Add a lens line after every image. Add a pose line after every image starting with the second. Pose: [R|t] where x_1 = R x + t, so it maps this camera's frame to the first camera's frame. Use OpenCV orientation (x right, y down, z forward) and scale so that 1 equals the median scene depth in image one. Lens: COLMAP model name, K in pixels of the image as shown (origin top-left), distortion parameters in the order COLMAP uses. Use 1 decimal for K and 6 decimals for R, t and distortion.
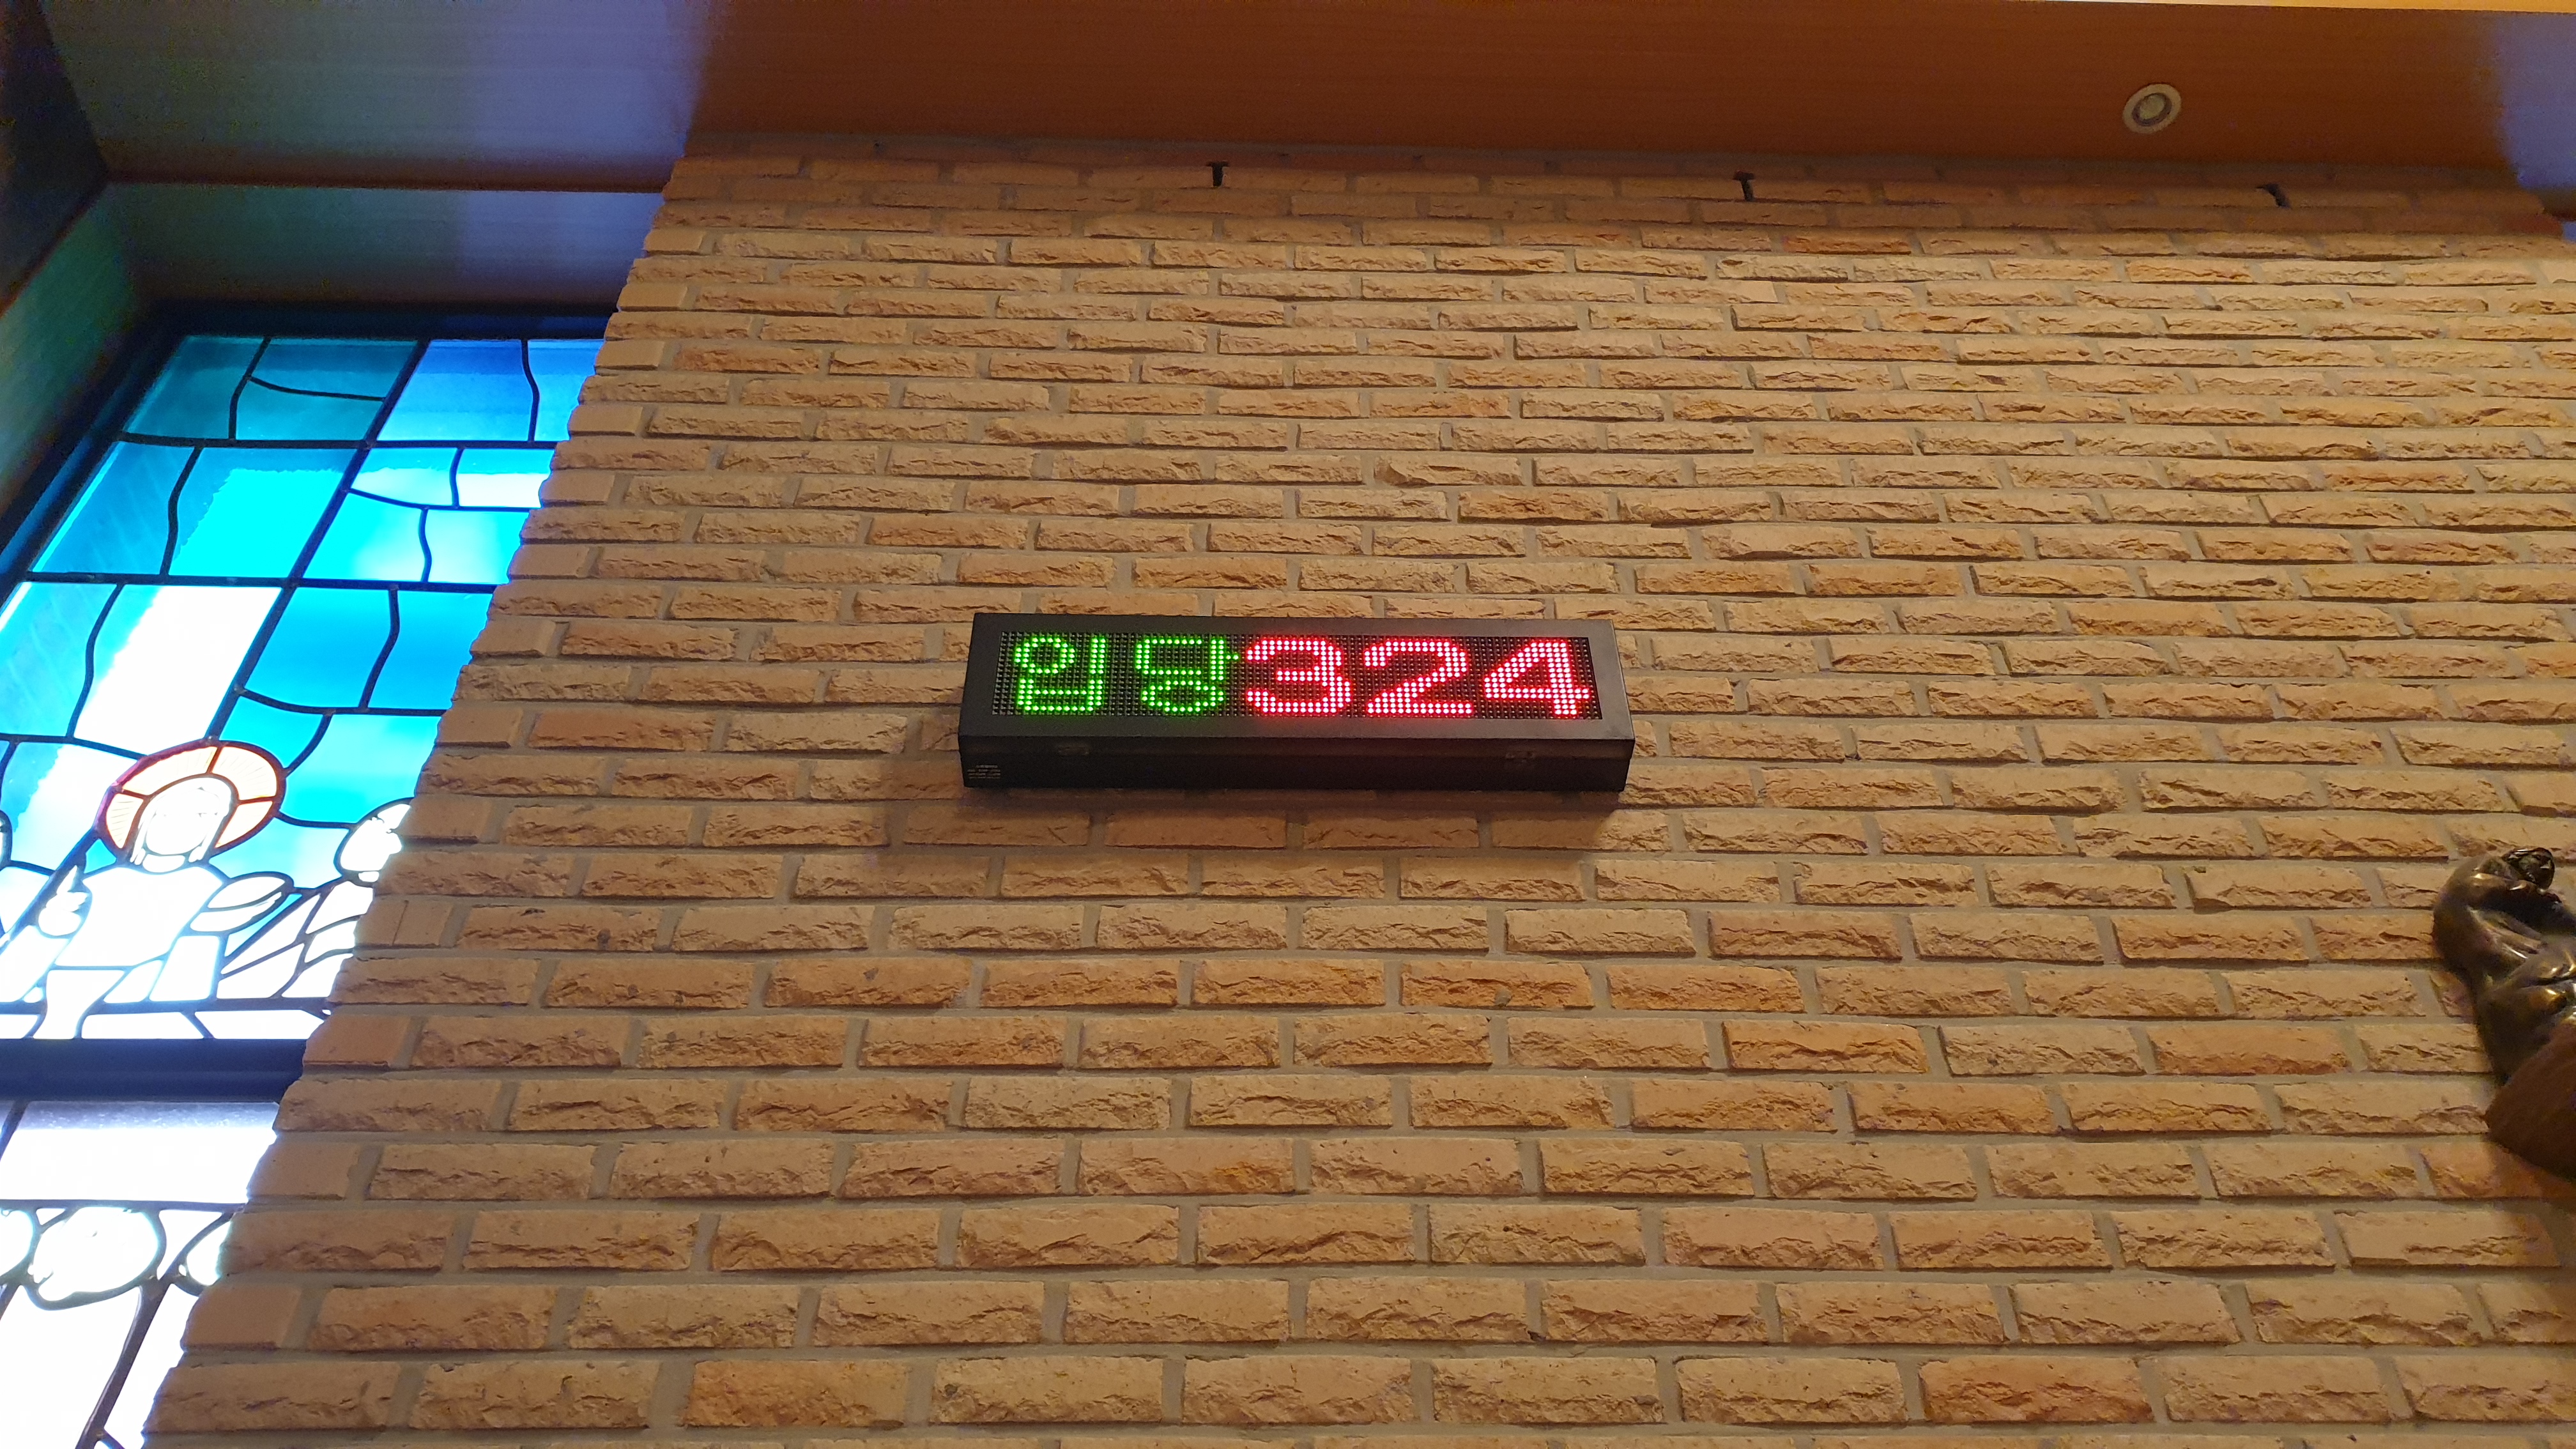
lens RADIAL K [[2036.4, 0, 1333.7], [0, 2036.4, 733.1], [0, 0, 1]] dist [-0.002306, -0.001744]
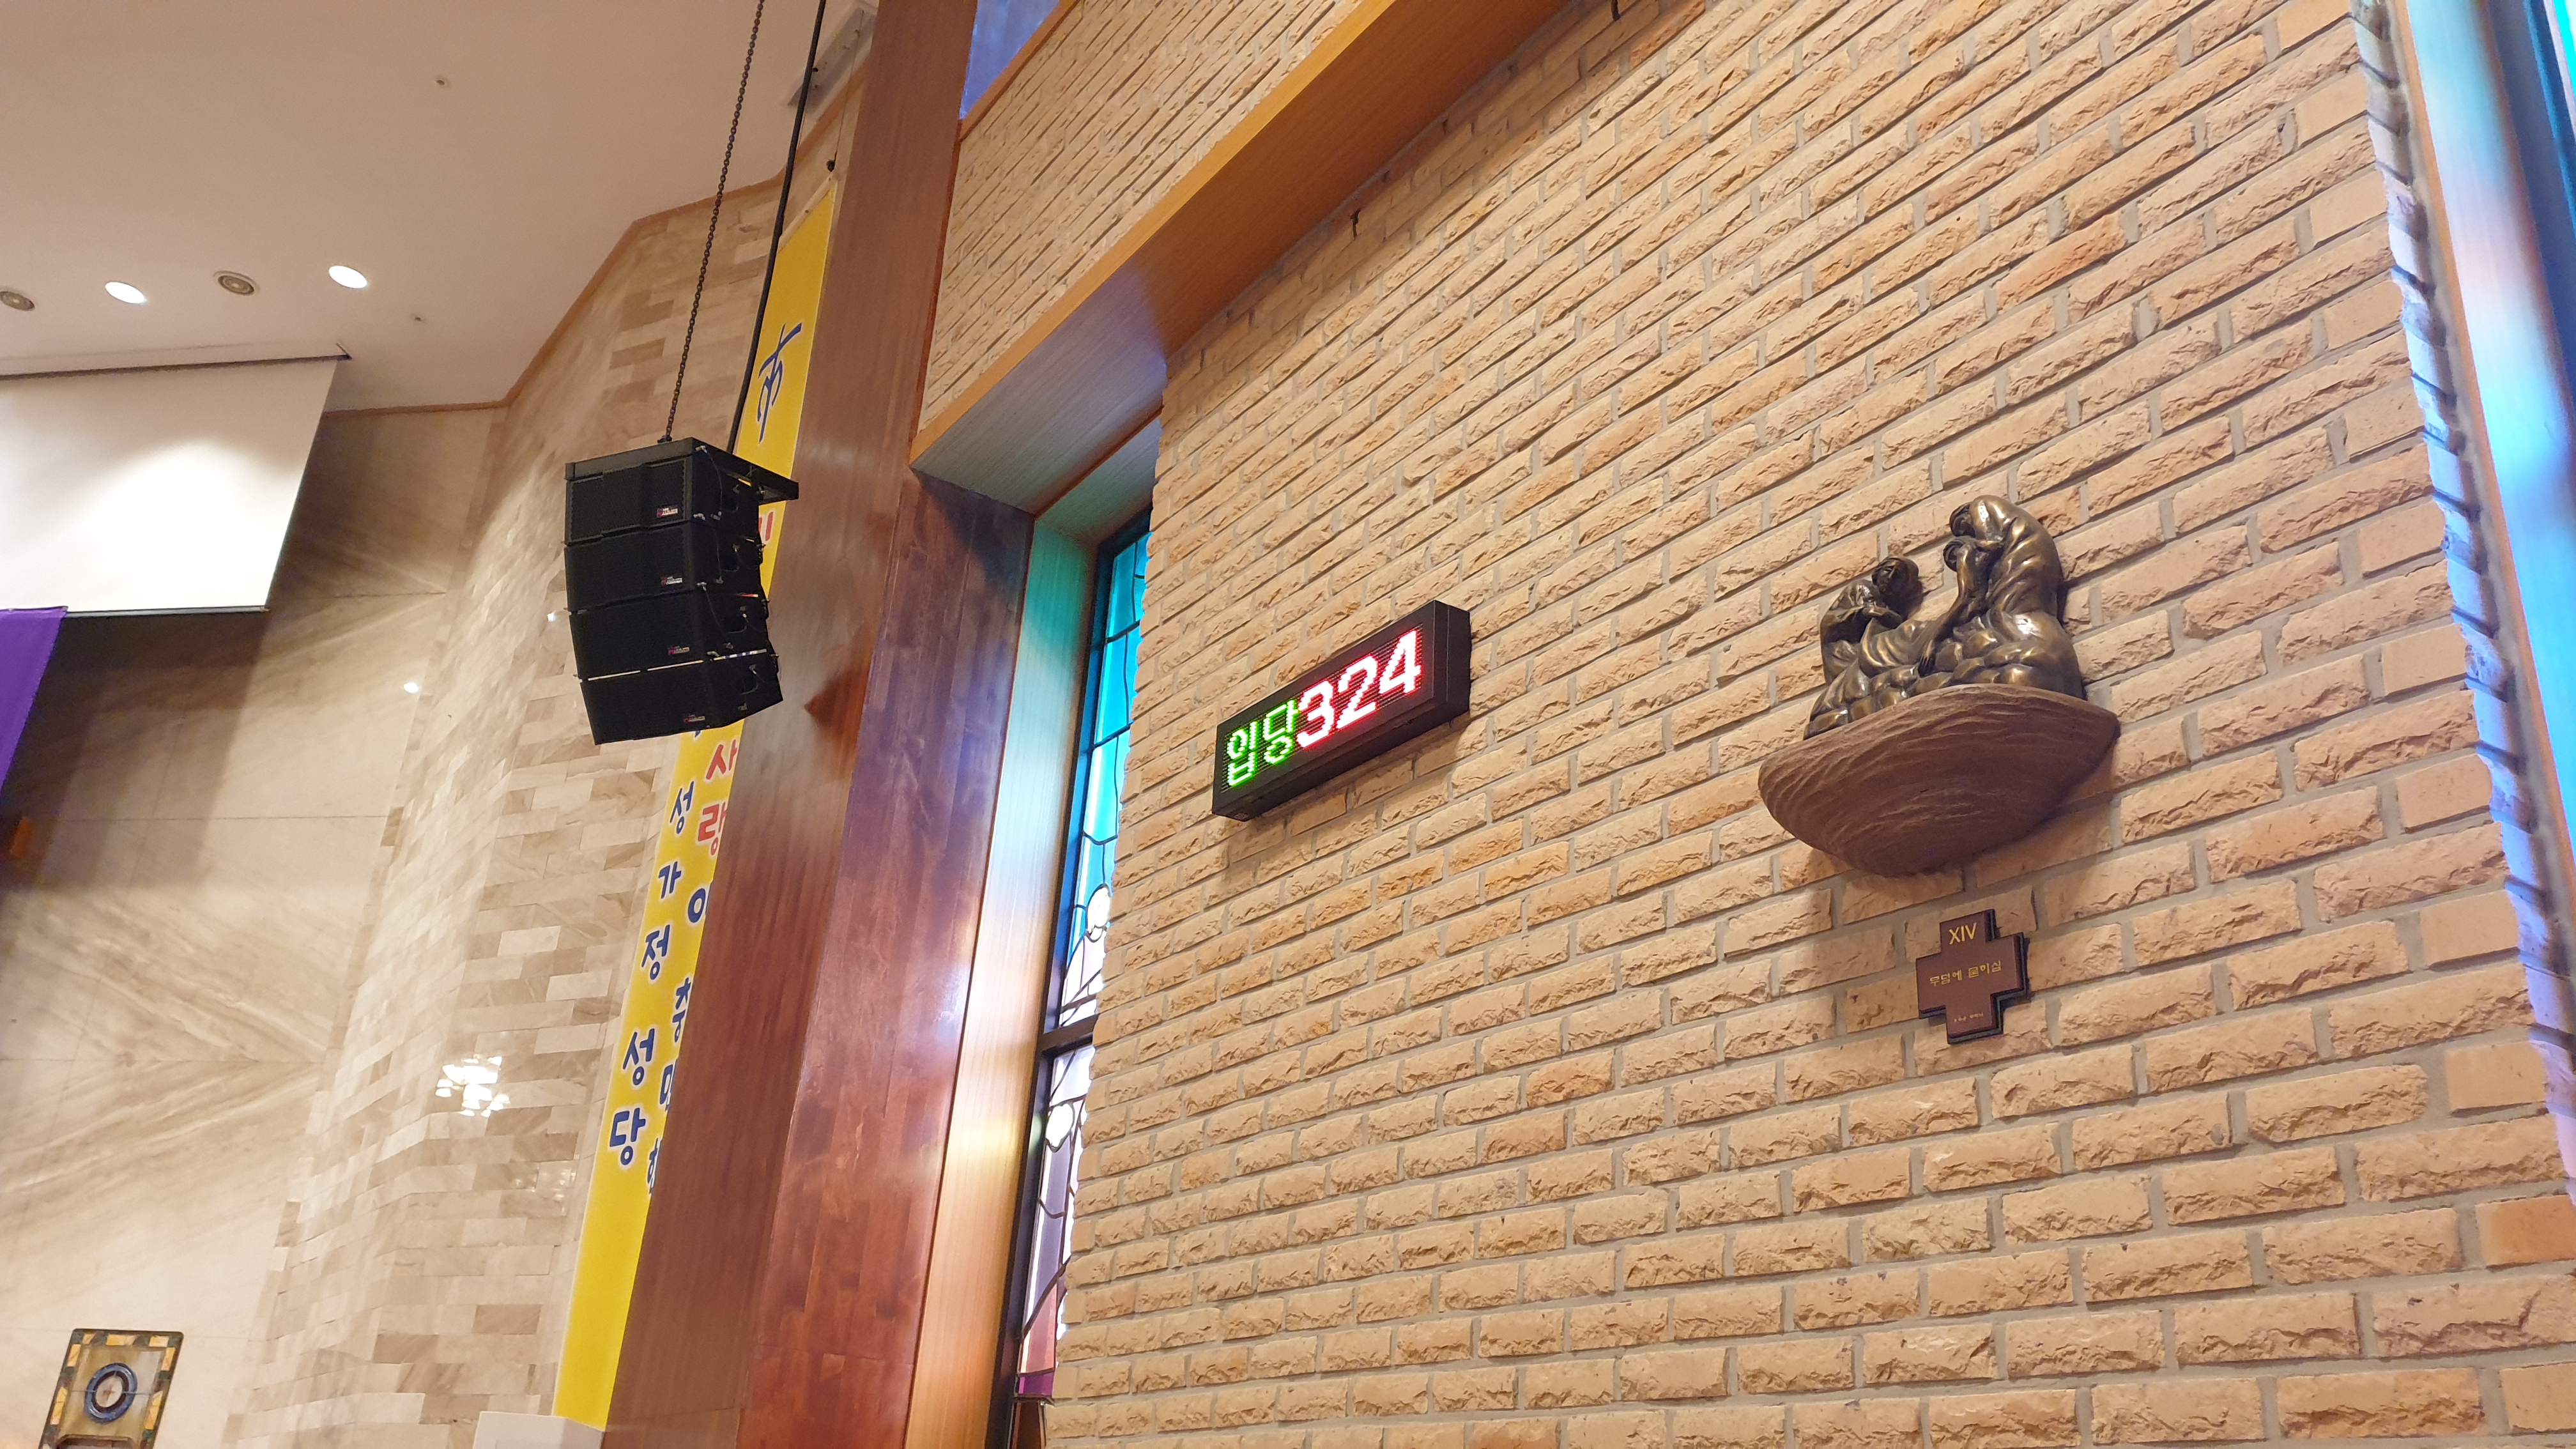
lens RADIAL K [[1991.4, 0, 1293.0], [0, 1991.4, 738.5], [0, 0, 1]] dist [0.029805, -0.013587]
pose [[0.526450, -0.285420, -0.800866, 1.319108], [0.549507, 0.833008, 0.064343, -0.129923], [0.648763, -0.473955, 0.595377, -0.033700]]
